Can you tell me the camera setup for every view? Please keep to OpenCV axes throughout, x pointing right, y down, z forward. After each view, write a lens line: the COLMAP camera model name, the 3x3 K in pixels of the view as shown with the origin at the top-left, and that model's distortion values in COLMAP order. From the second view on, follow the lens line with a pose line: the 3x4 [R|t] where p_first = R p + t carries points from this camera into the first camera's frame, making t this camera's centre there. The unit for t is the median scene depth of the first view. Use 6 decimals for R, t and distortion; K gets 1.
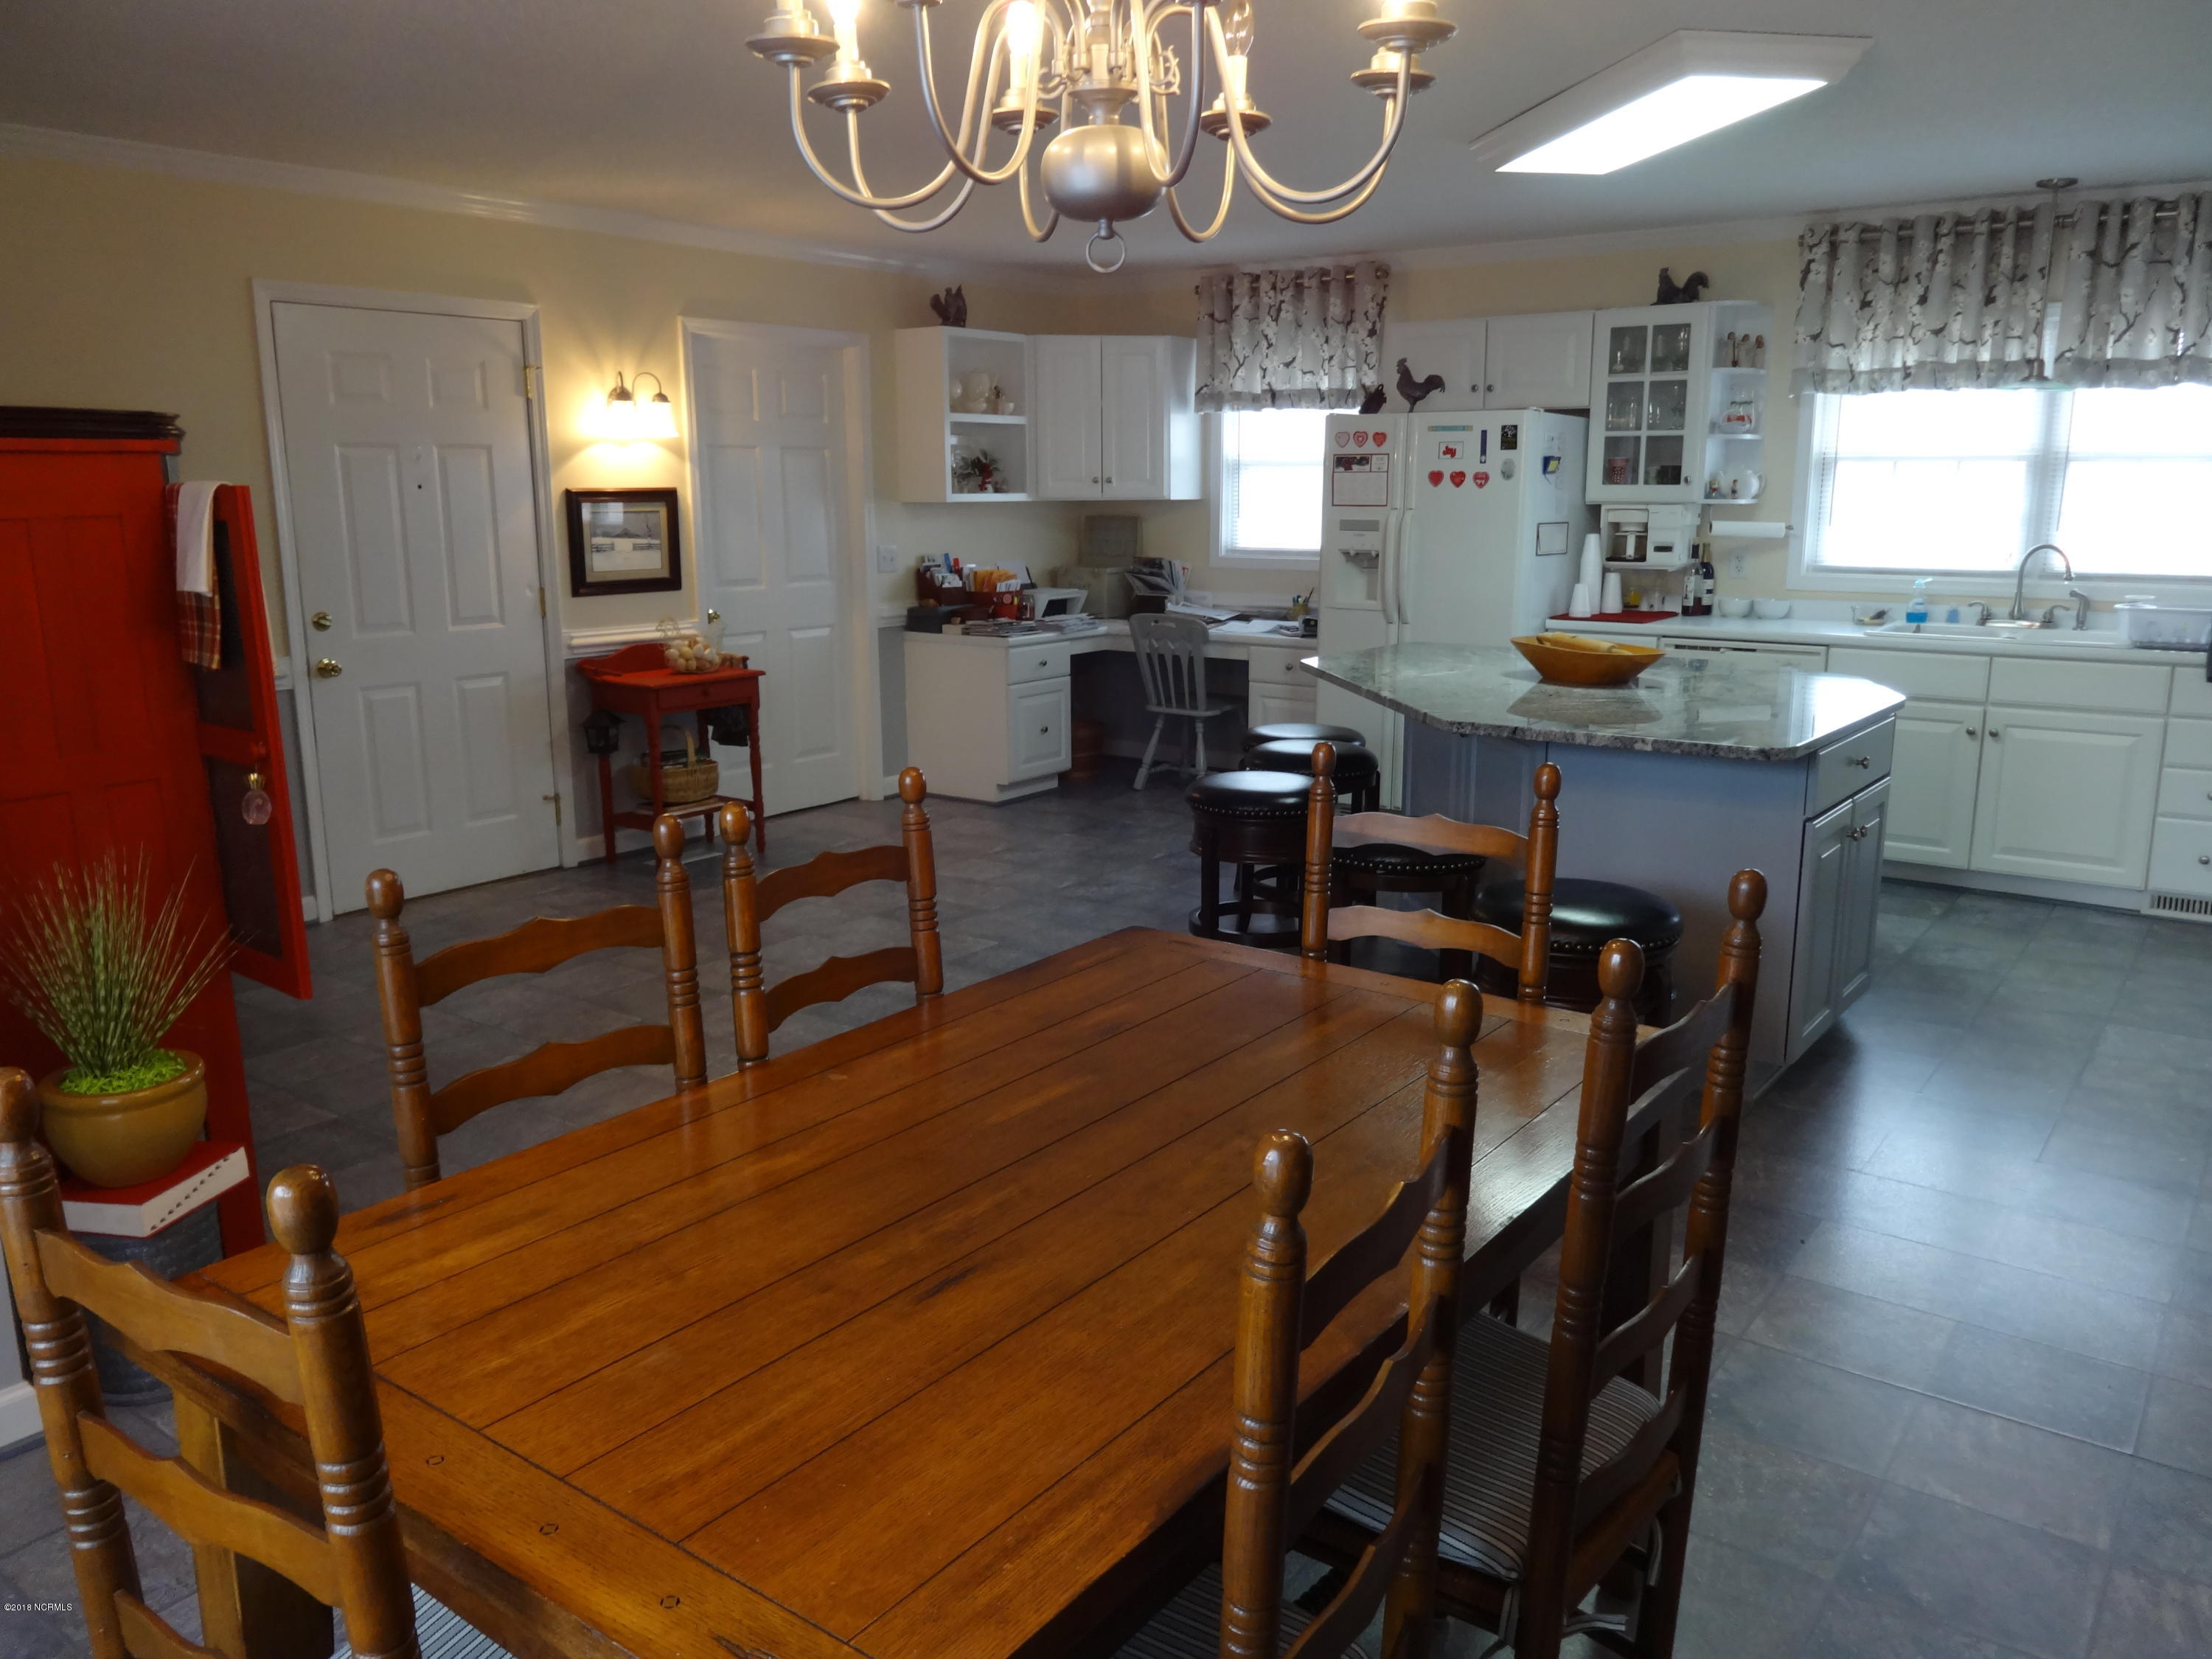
lens RADIAL K [[1646.2, 0, 1111.4], [0, 1646.2, 845.2], [0, 0, 1]] dist [-0.013514, 0.008296]
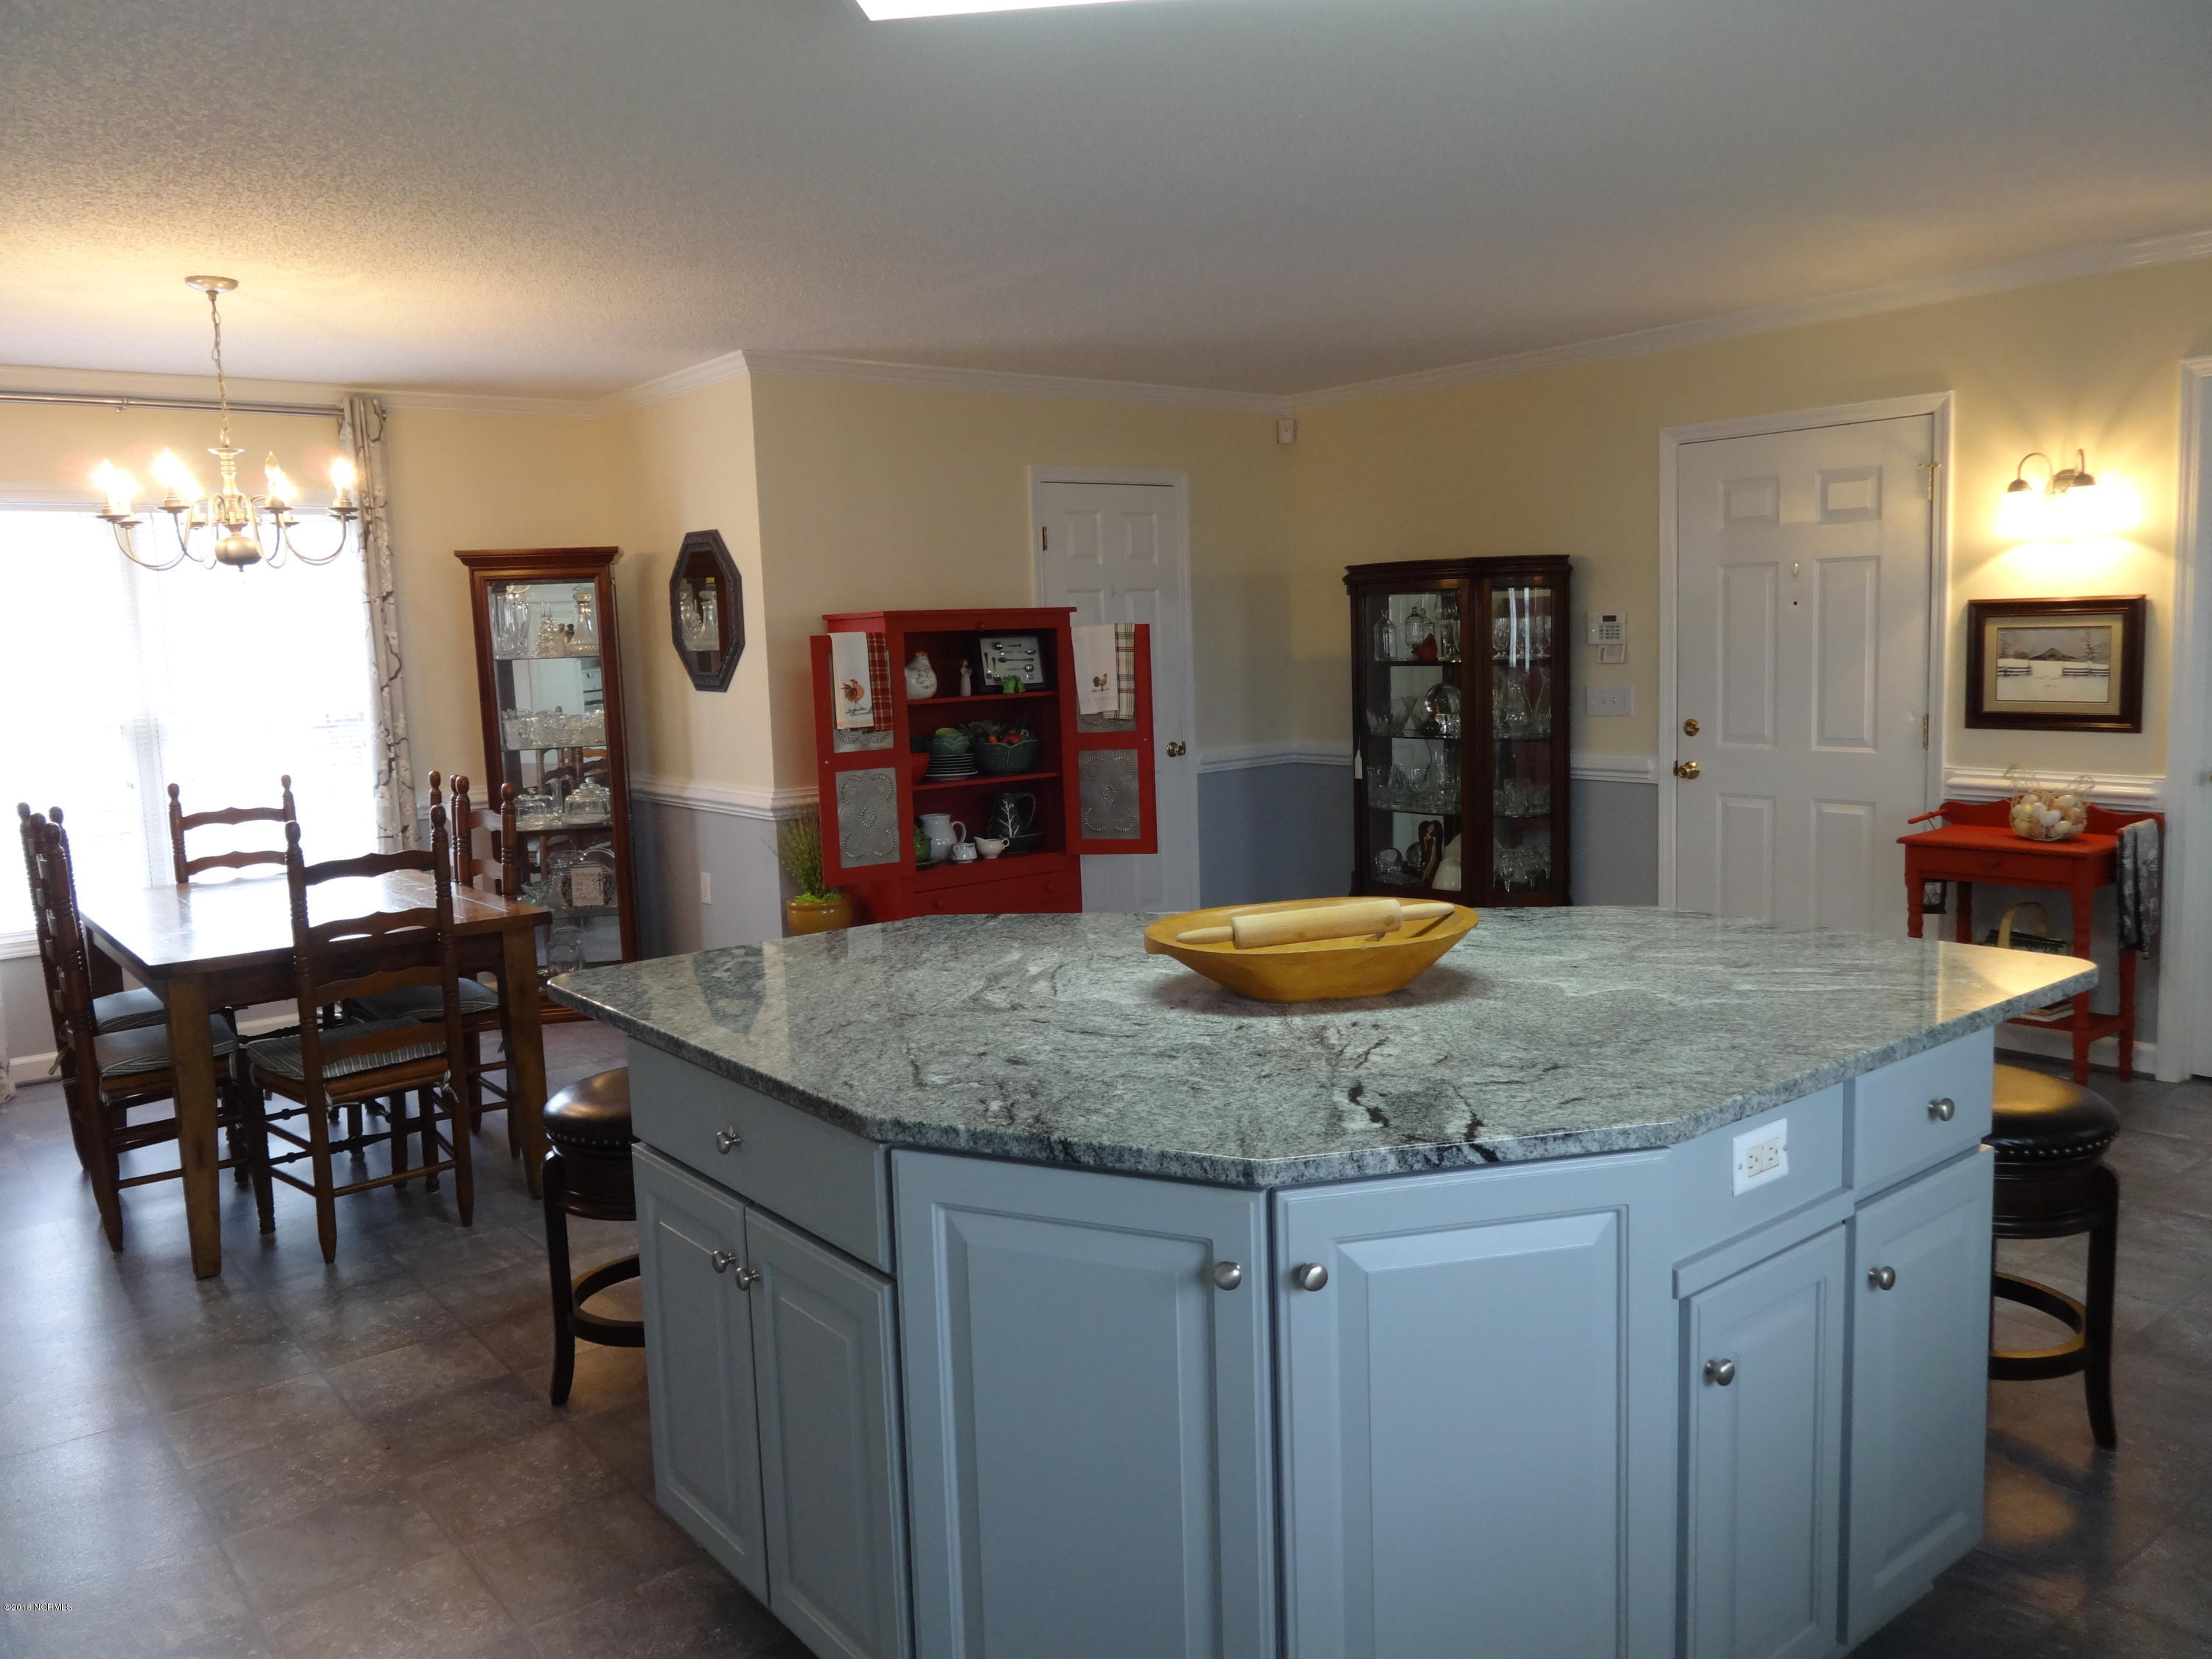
lens RADIAL K [[1646.2, 0, 1111.2], [0, 1646.2, 823.7], [0, 0, 1]] dist [-0.013514, 0.008296]
pose [[-0.250412, 0.128566, -0.959565, 0.568710], [-0.174193, 0.968985, 0.175286, -0.167210], [0.952339, 0.211043, -0.220250, 0.746233]]
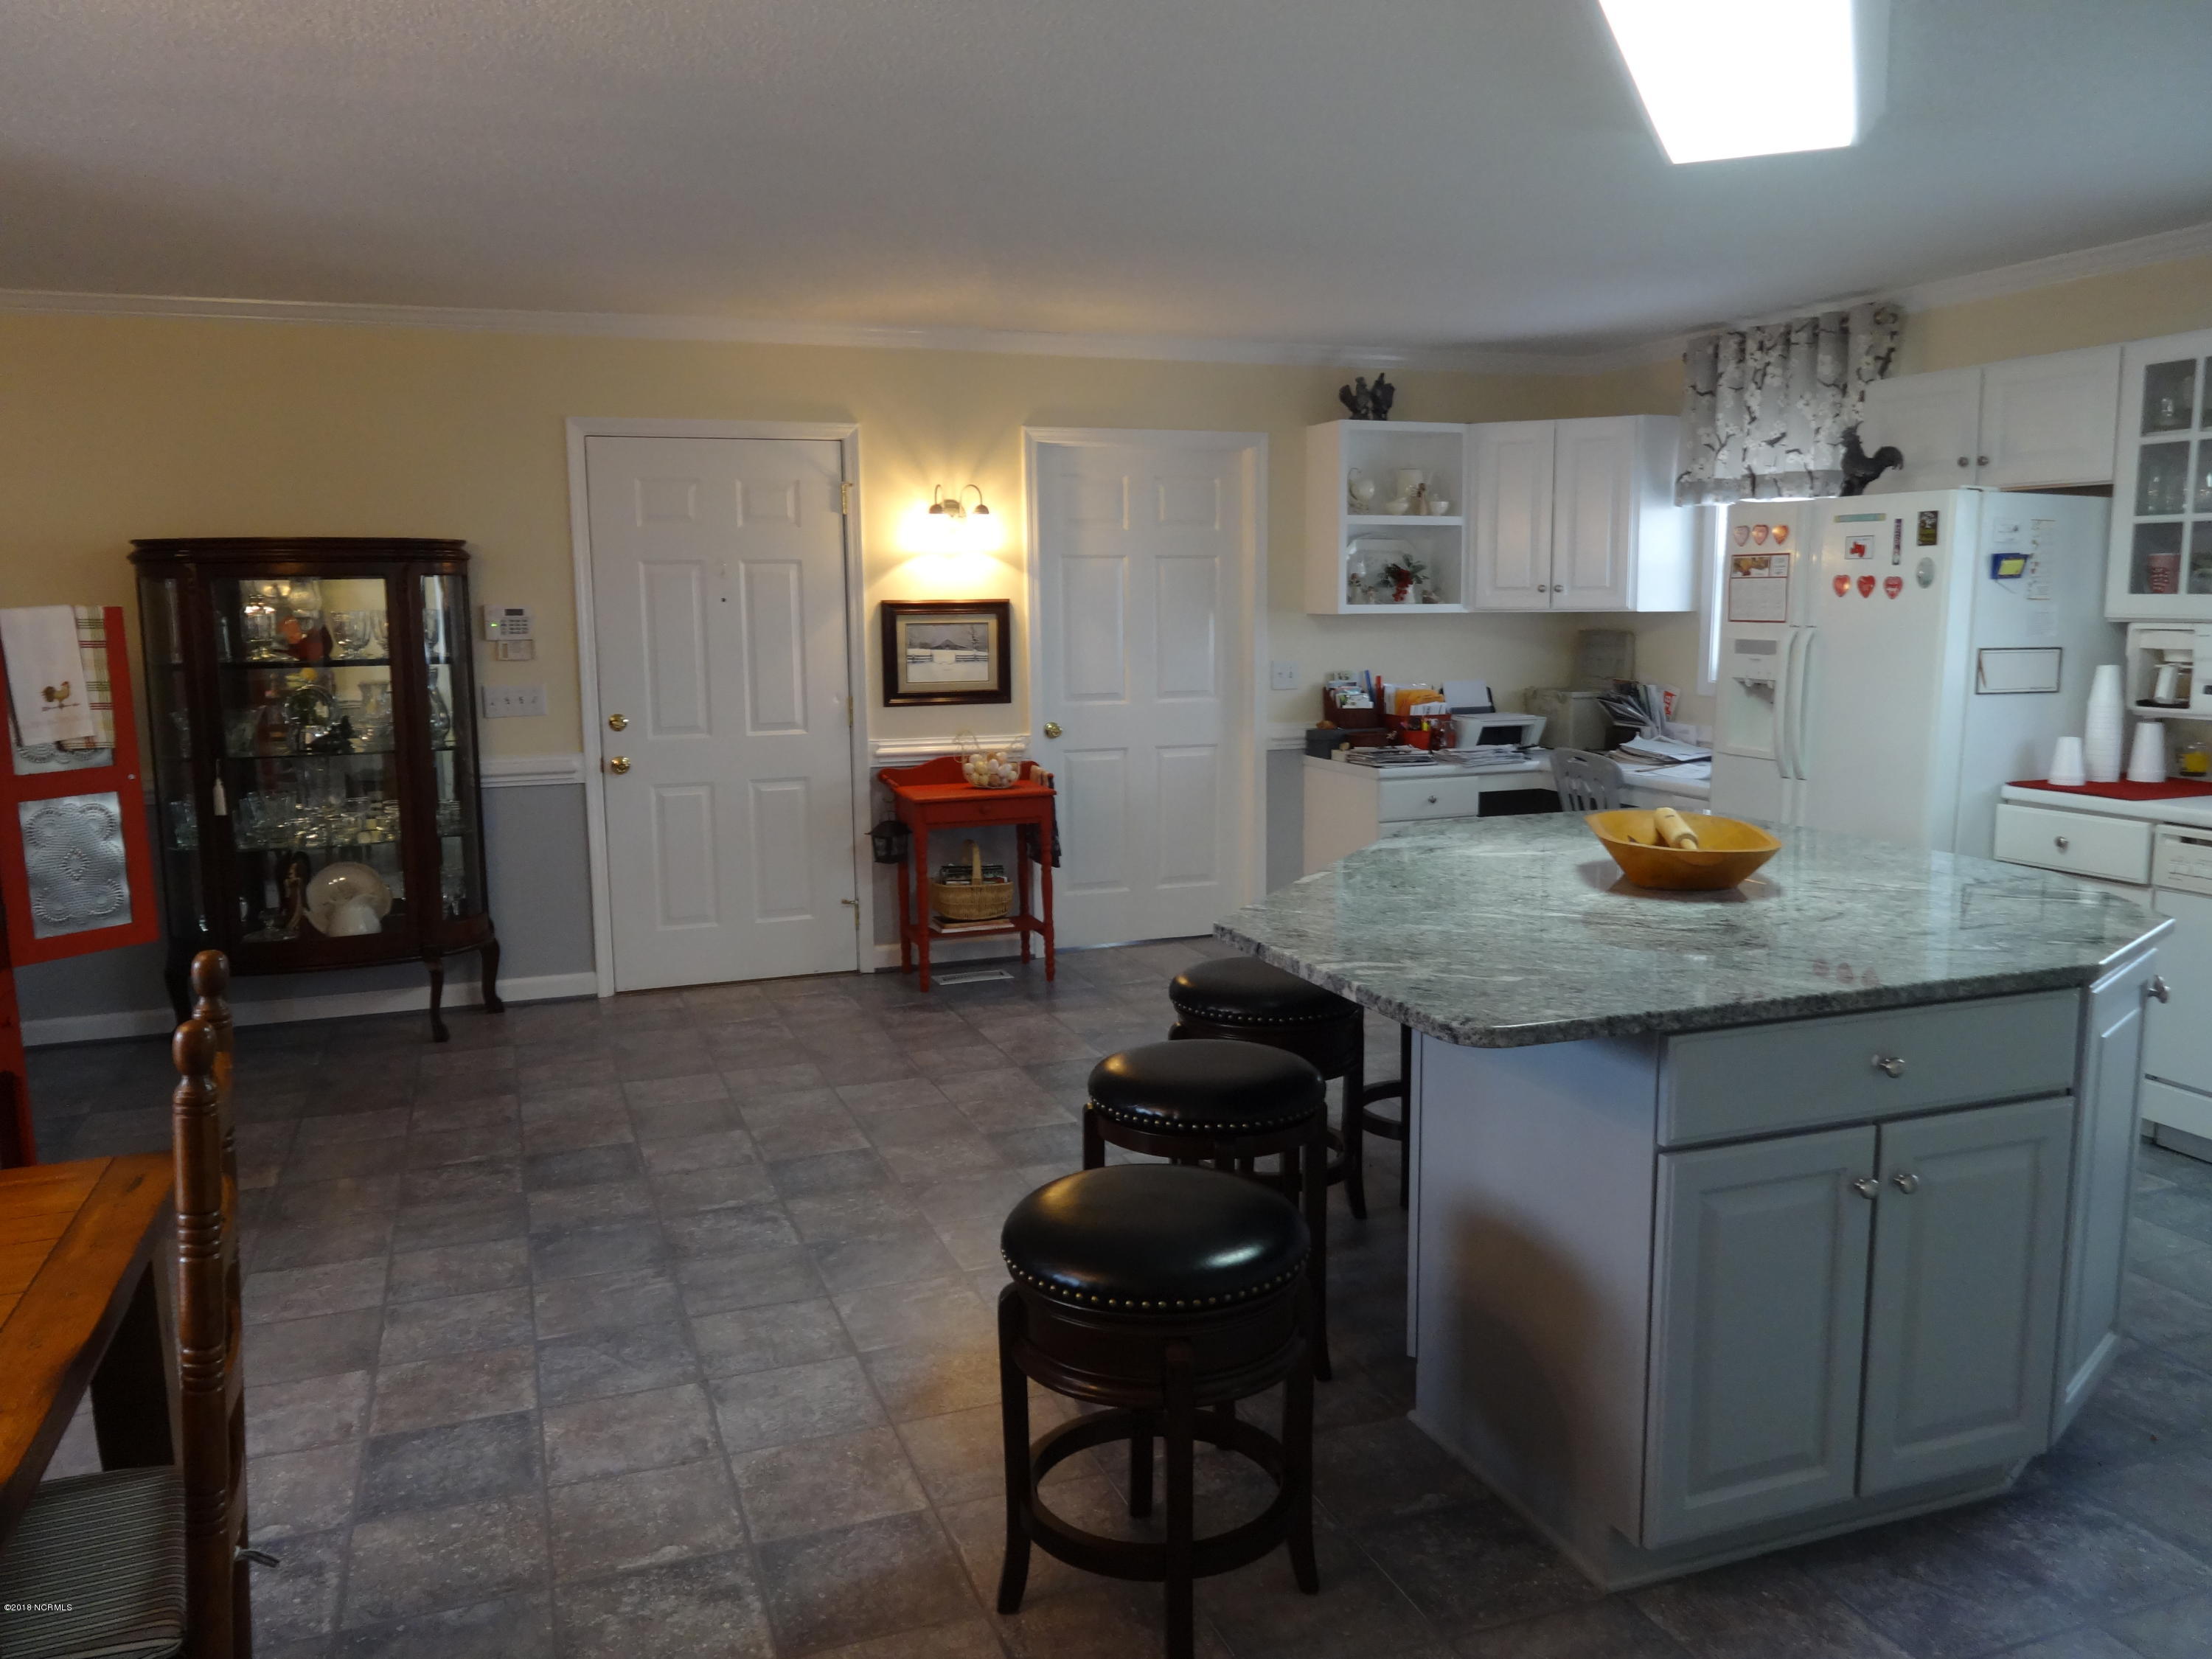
lens RADIAL K [[1646.2, 0, 1113.3], [0, 1646.2, 828.1], [0, 0, 1]] dist [-0.013514, 0.008296]
pose [[0.838126, 0.073774, -0.540465, 0.328070], [-0.111618, 0.993042, -0.037540, -0.052519], [0.533935, 0.091789, 0.840529, 0.222523]]
